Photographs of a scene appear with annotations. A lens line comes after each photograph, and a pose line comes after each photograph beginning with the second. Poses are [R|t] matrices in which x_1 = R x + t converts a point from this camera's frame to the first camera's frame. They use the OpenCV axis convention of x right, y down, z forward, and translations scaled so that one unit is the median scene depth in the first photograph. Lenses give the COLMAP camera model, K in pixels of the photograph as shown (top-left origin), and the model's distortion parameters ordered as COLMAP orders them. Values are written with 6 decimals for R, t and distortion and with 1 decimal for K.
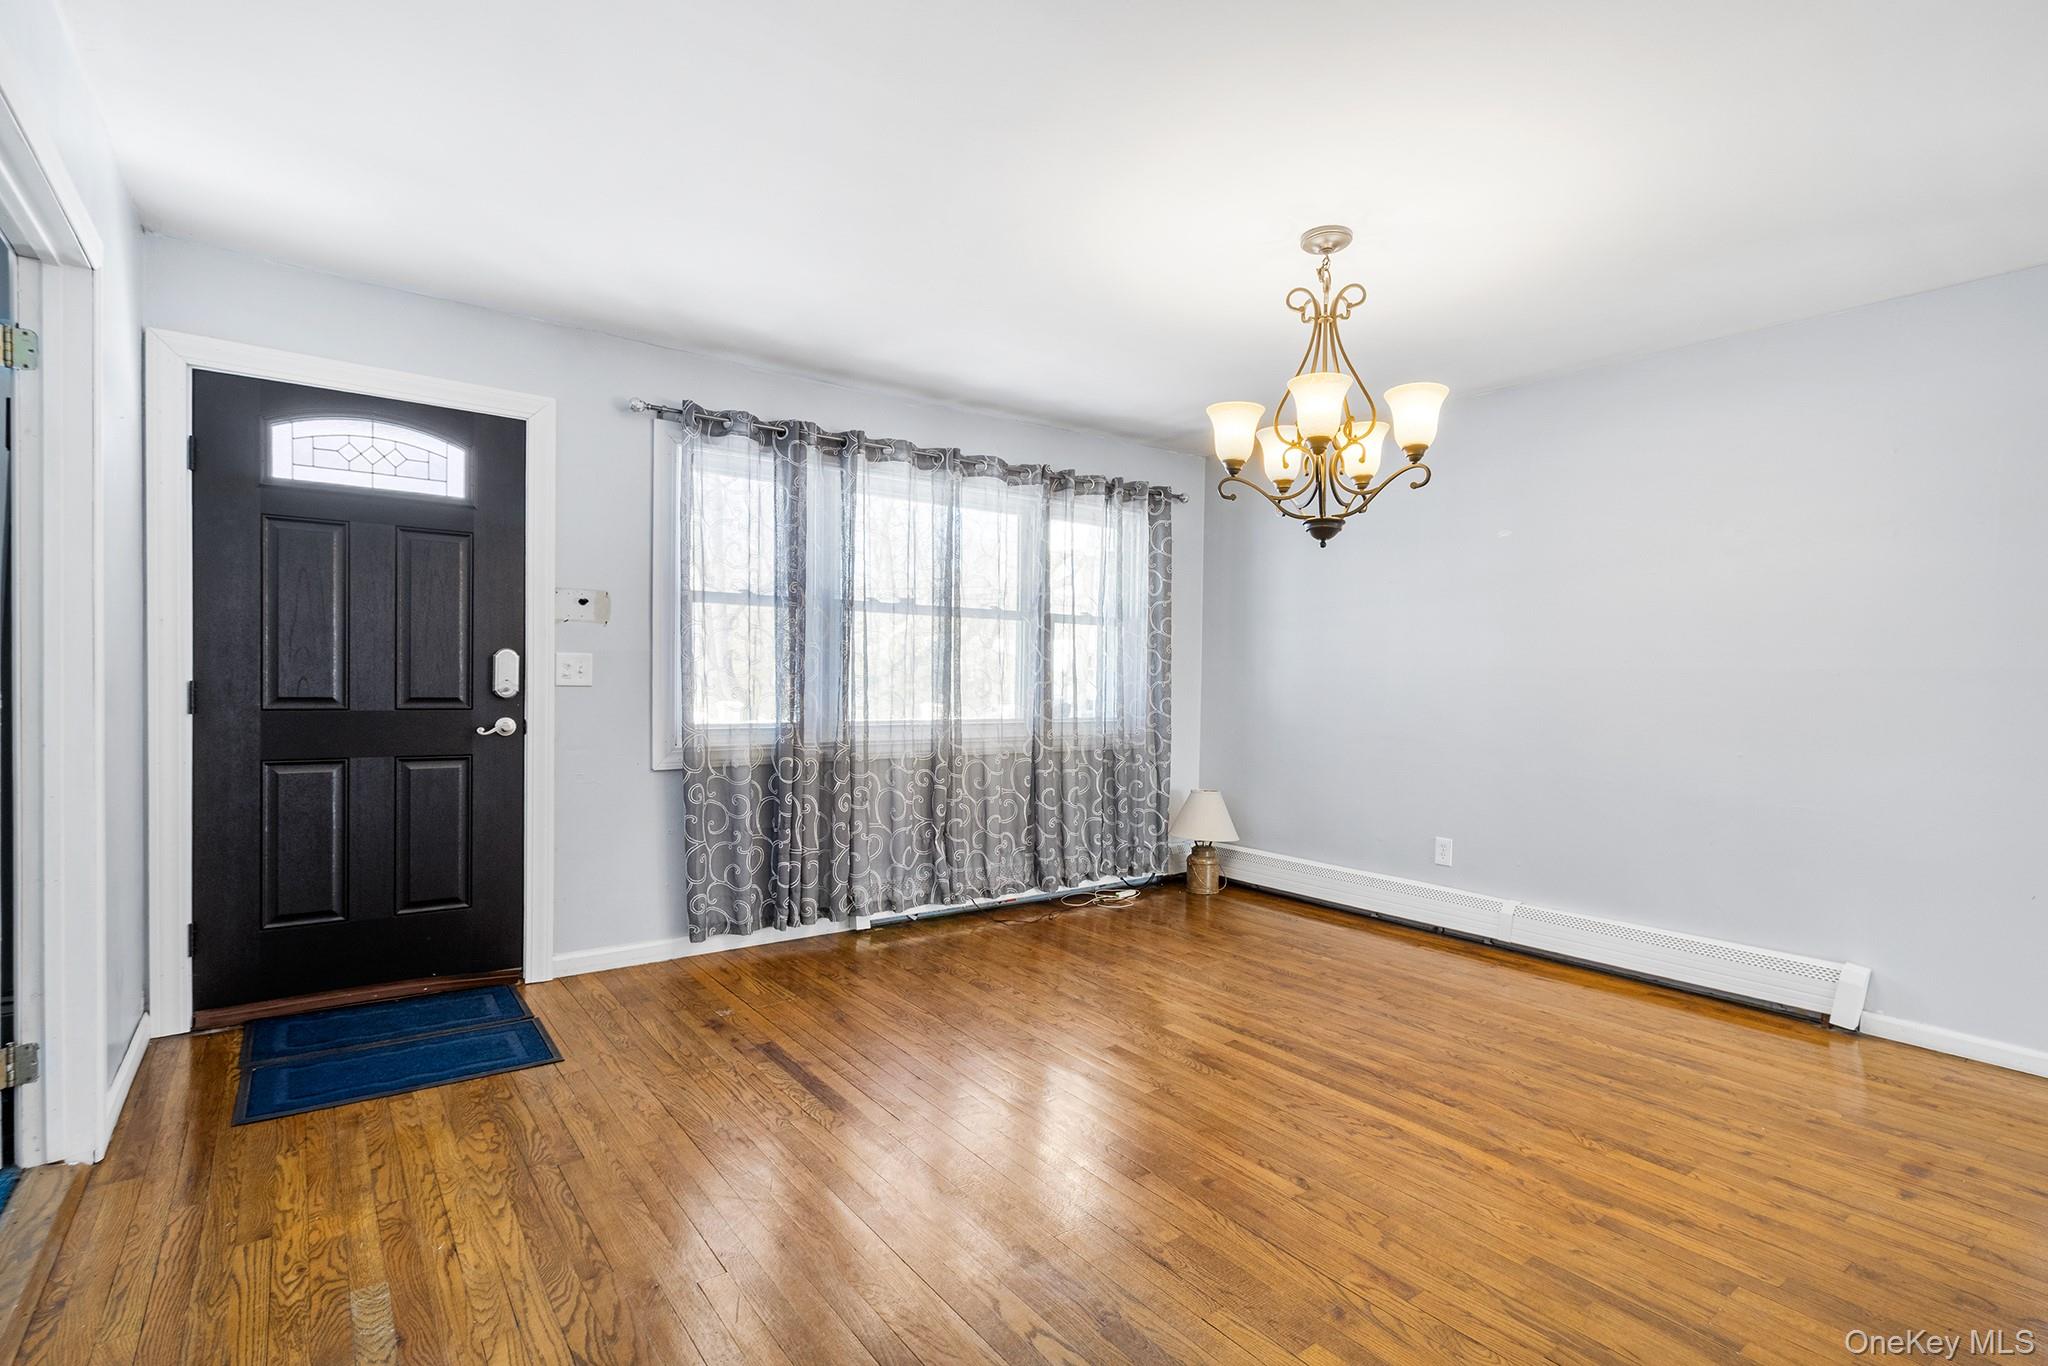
lens RADIAL K [[960.0, 0, 1070.0], [0, 960.0, 739.8], [0, 0, 1]] dist [0.005315, -0.000730]
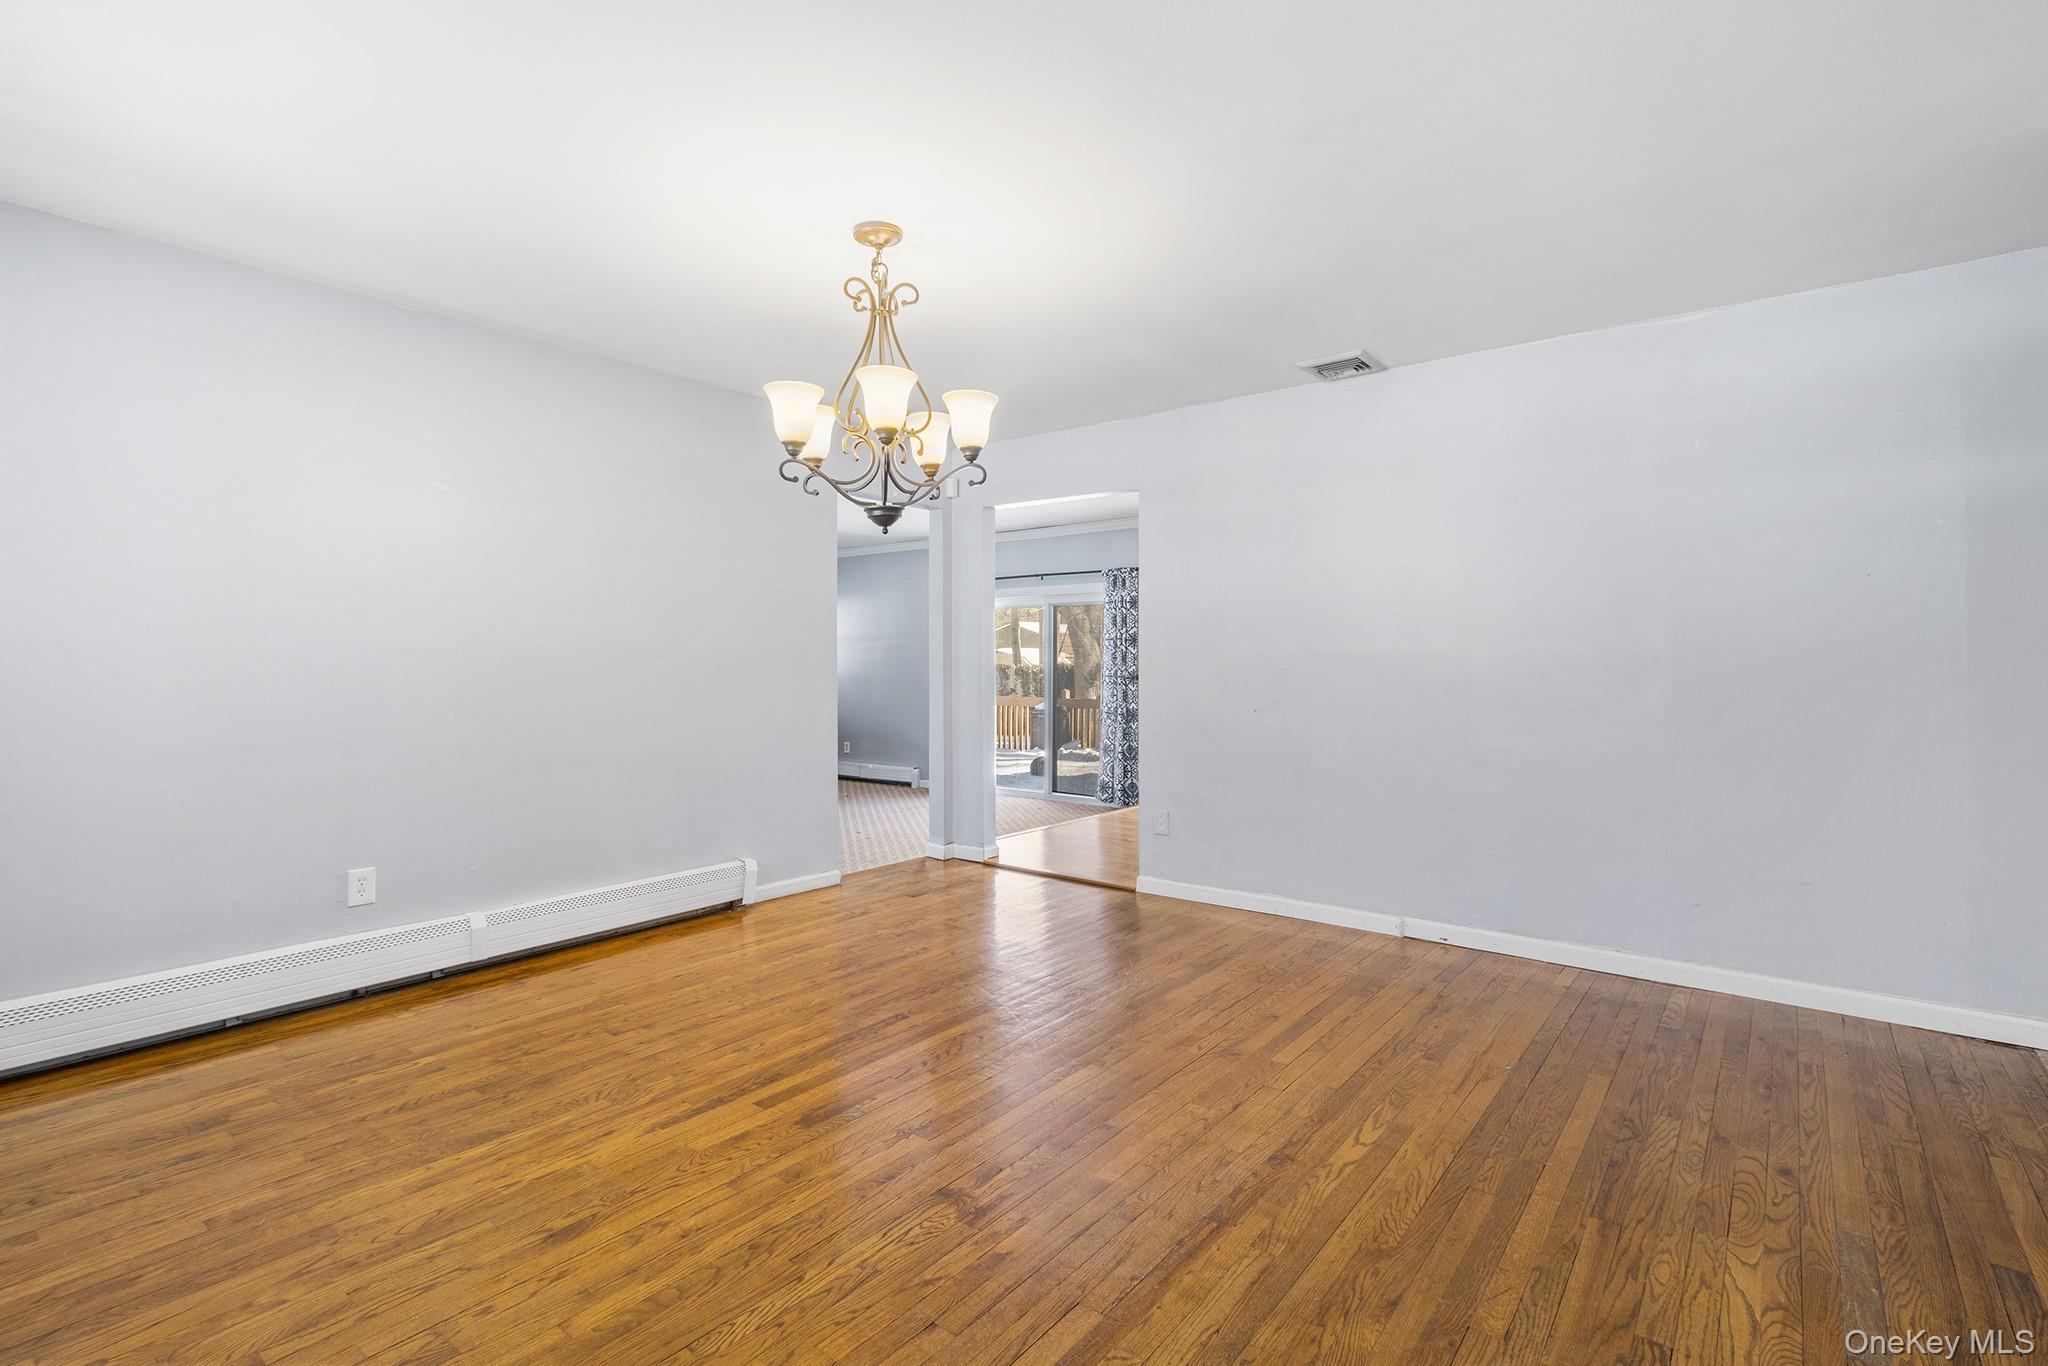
lens RADIAL K [[960.0, 0, 1033.9], [0, 960.0, 673.9], [0, 0, 1]] dist [0.005315, -0.000730]
pose [[-0.231890, -0.027534, 0.972352, -0.551140], [0.062413, 0.997119, 0.043119, -0.059464], [-0.970738, 0.070686, -0.229503, 0.765774]]
